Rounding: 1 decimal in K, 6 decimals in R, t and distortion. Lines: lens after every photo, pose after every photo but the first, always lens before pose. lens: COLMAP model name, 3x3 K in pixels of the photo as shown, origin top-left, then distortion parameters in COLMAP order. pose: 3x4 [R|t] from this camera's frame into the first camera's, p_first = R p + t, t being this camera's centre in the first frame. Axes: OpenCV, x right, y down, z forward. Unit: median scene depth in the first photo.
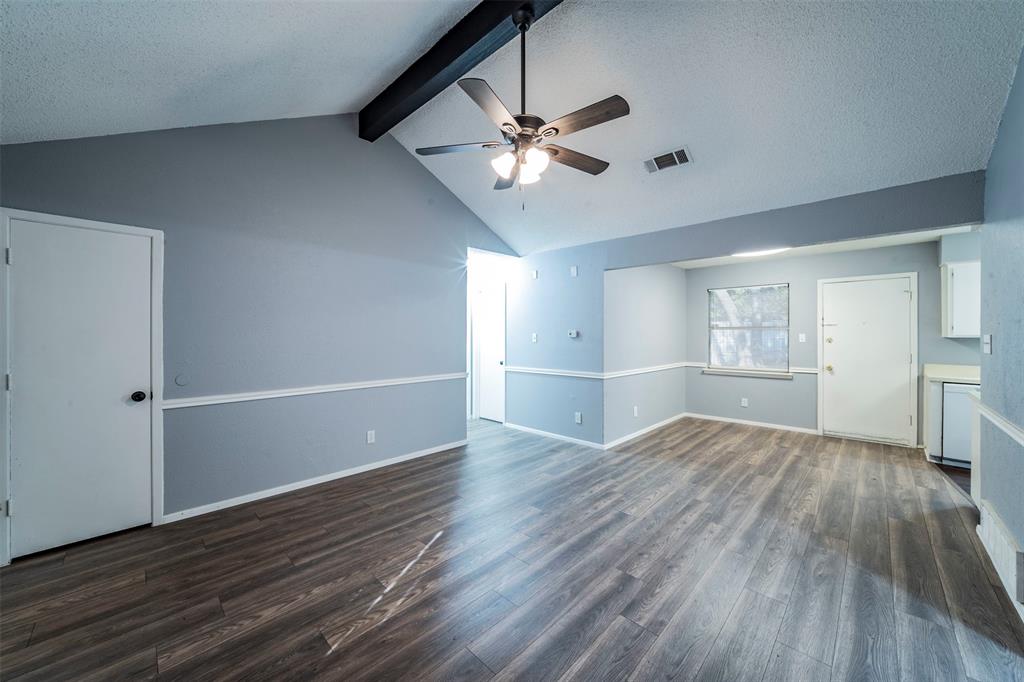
lens RADIAL K [[379.3, 0, 516.5], [0, 379.3, 333.7], [0, 0, 1]] dist [-0.025119, 0.006181]
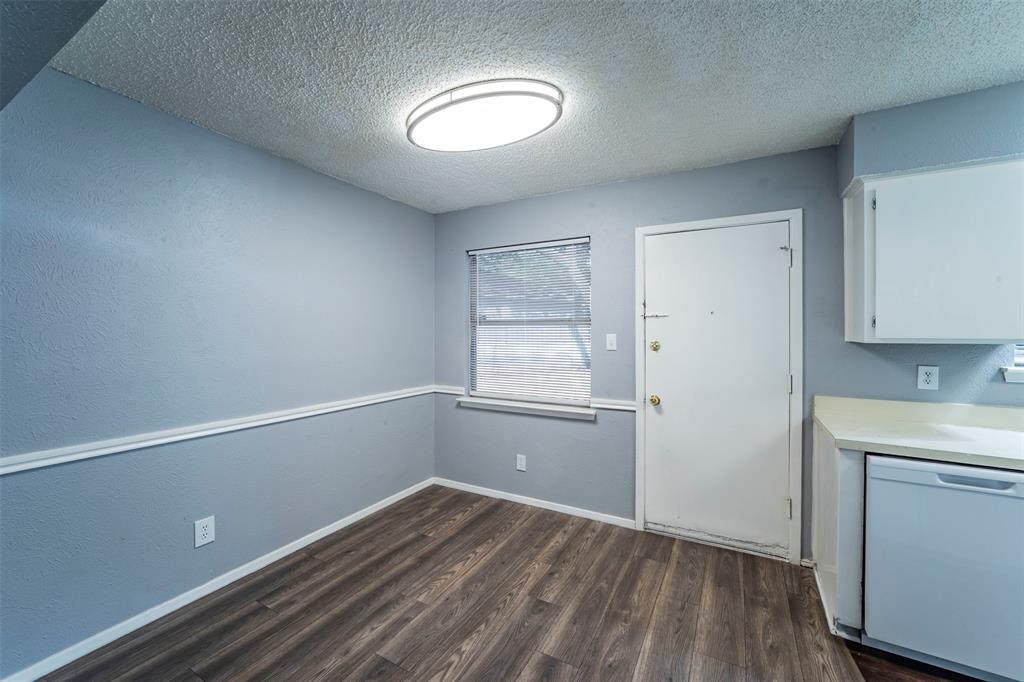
lens RADIAL K [[396.9, 0, 508.1], [0, 396.9, 333.5], [0, 0, 1]] dist [-0.009955, 0.000382]
pose [[0.971354, 0.001450, 0.237634, 0.768369], [-0.002781, 0.999982, 0.005265, -0.002749], [-0.237622, -0.005775, 0.971341, 0.780817]]
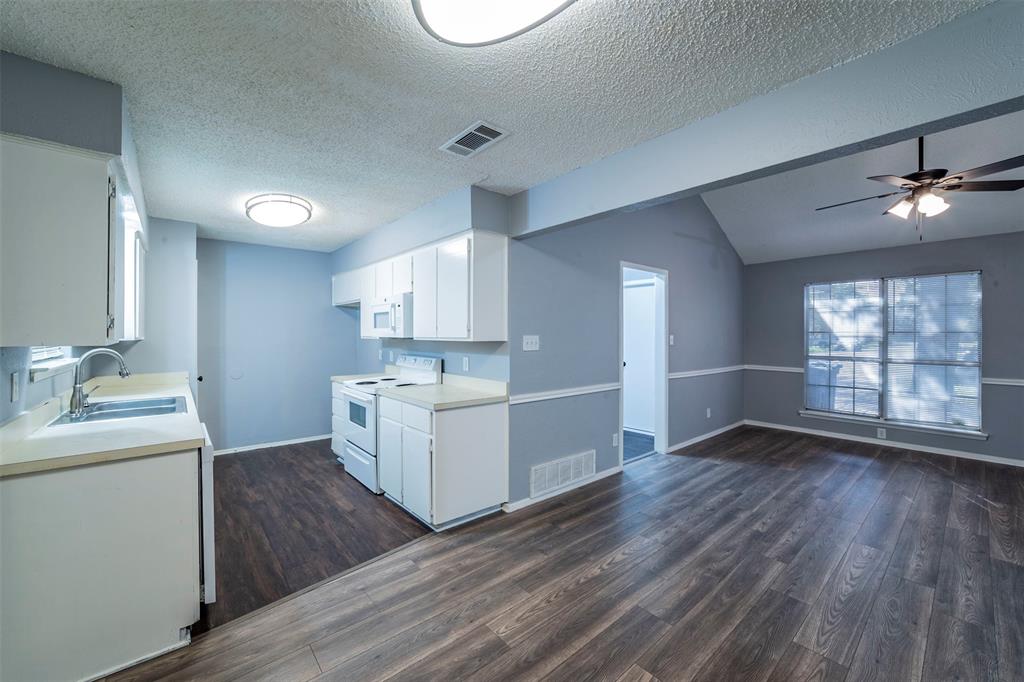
lens RADIAL K [[404.5, 0, 499.7], [0, 404.5, 335.3], [0, 0, 1]] dist [-0.021923, 0.007834]
pose [[-0.992585, -0.001173, 0.121546, 0.843564], [-0.000756, 0.999994, 0.003474, -0.002540], [-0.121549, 0.003356, -0.992580, 1.658441]]
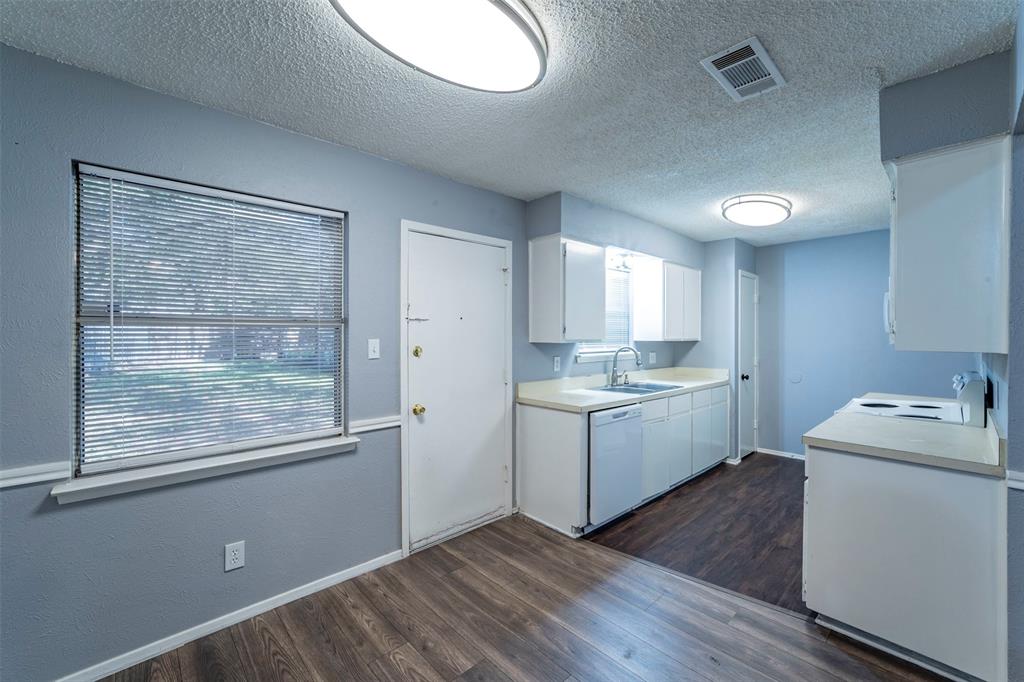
lens RADIAL K [[425.2, 0, 515.8], [0, 425.2, 337.0], [0, 0, 1]] dist [-0.020493, 0.000357]
pose [[0.074475, -0.002559, 0.997220, 0.457908], [-0.000364, 0.999997, 0.002593, -0.003708], [-0.997223, -0.000556, 0.074474, 1.249664]]
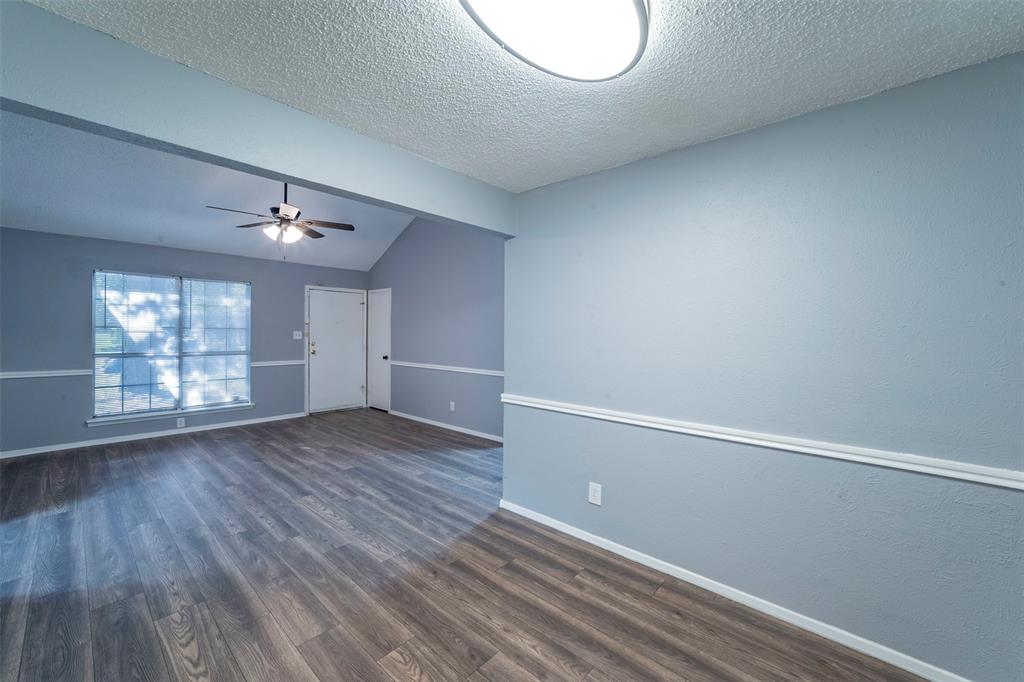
lens RADIAL K [[403.8, 0, 521.5], [0, 403.8, 335.3], [0, 0, 1]] dist [-0.006136, 0.000624]
pose [[0.042623, 0.004762, -0.999080, 1.235549], [-0.011596, 0.999924, 0.004272, -0.001324], [0.999024, 0.011403, 0.042675, 1.302741]]
